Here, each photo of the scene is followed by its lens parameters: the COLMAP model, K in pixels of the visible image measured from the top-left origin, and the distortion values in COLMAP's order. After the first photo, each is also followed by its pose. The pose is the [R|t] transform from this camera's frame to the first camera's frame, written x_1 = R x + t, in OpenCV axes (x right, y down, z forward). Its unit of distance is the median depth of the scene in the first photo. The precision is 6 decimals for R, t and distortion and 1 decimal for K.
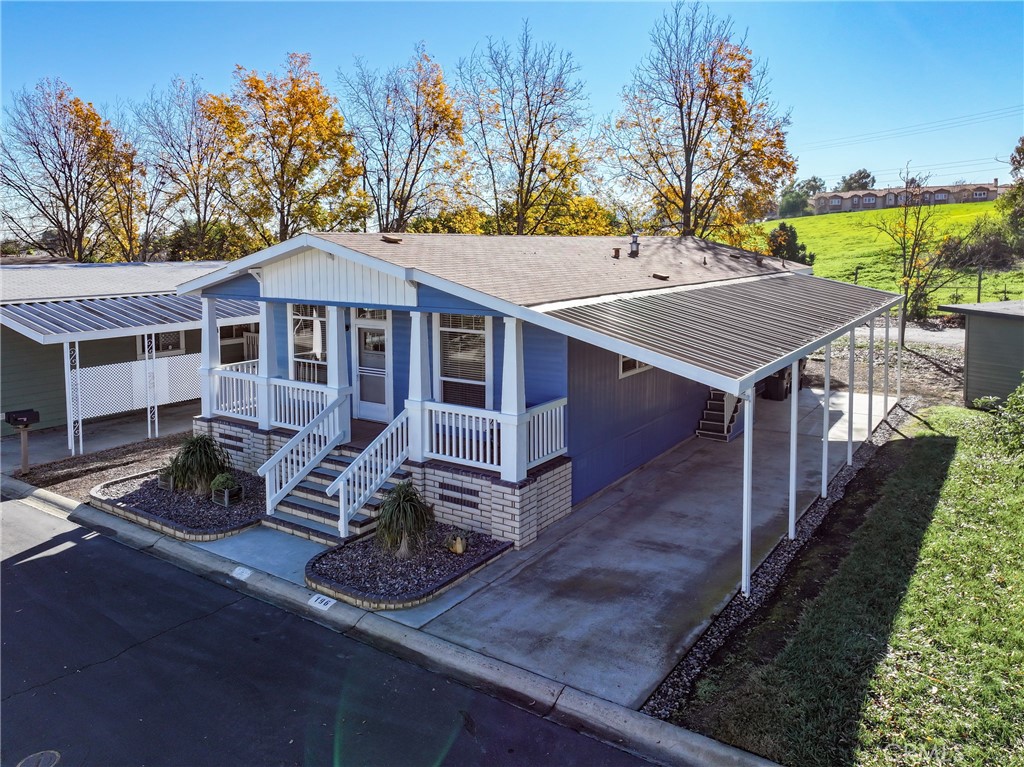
lens RADIAL K [[733.2, 0, 565.3], [0, 733.2, 367.5], [0, 0, 1]] dist [0.002903, 0.007560]
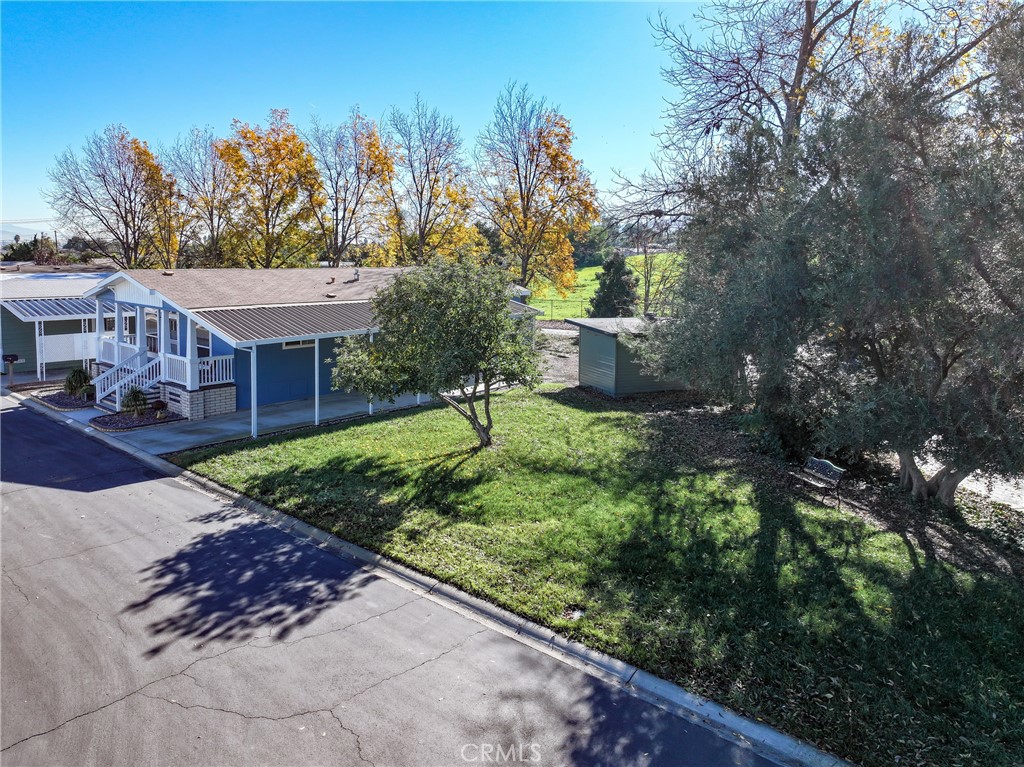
lens RADIAL K [[707.2, 0, 512.2], [0, 707.2, 402.6], [0, 0, 1]] dist [0.004484, 0.000192]
pose [[0.988845, 0.048896, -0.140693, 1.080244], [-0.042640, 0.997978, 0.047140, 0.049281], [0.142714, -0.040615, 0.988930, -0.866810]]
